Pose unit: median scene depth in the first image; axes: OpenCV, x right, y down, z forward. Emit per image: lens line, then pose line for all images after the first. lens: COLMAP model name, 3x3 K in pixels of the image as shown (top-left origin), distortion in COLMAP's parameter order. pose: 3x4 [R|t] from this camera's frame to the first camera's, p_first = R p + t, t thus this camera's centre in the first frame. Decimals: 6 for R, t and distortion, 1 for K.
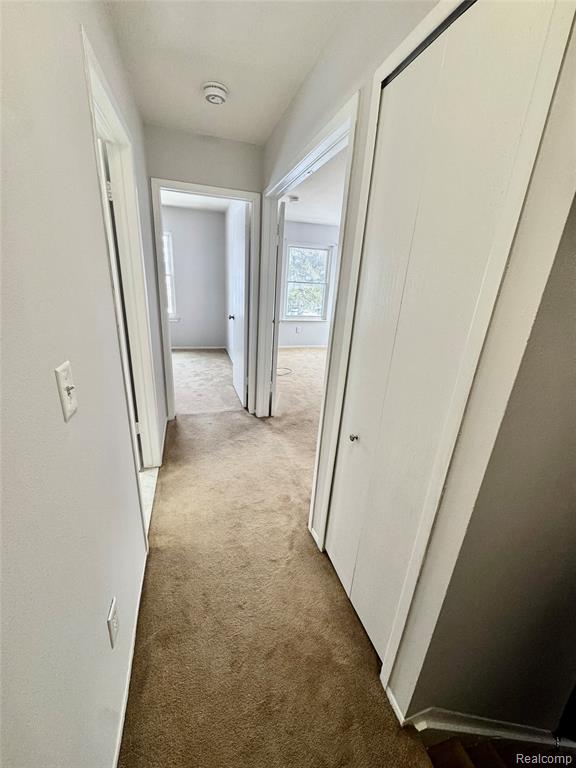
lens RADIAL K [[306.2, 0, 289.0], [0, 306.2, 382.2], [0, 0, 1]] dist [-0.004952, -0.000118]
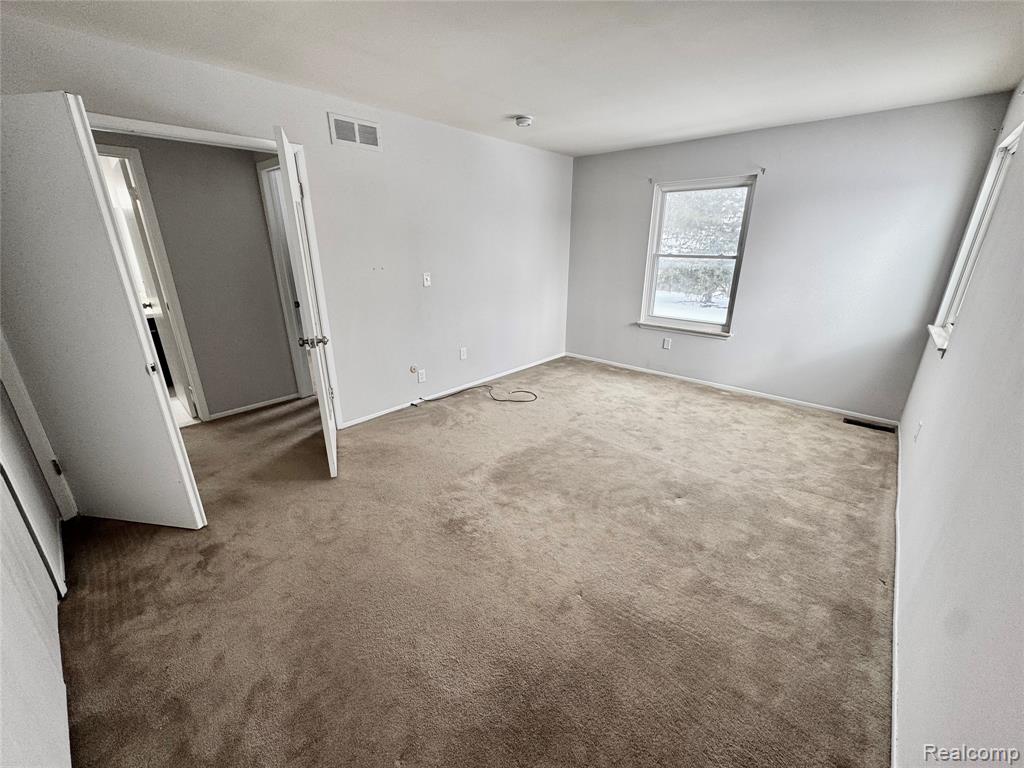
lens RADIAL K [[408.3, 0, 512.0], [0, 408.3, 381.9], [0, 0, 1]] dist [-0.004952, -0.000118]
pose [[0.514272, 0.229372, -0.826385, 0.494590], [-0.258624, 0.960192, 0.105566, -0.111896], [0.817703, 0.159433, 0.553121, 0.392245]]
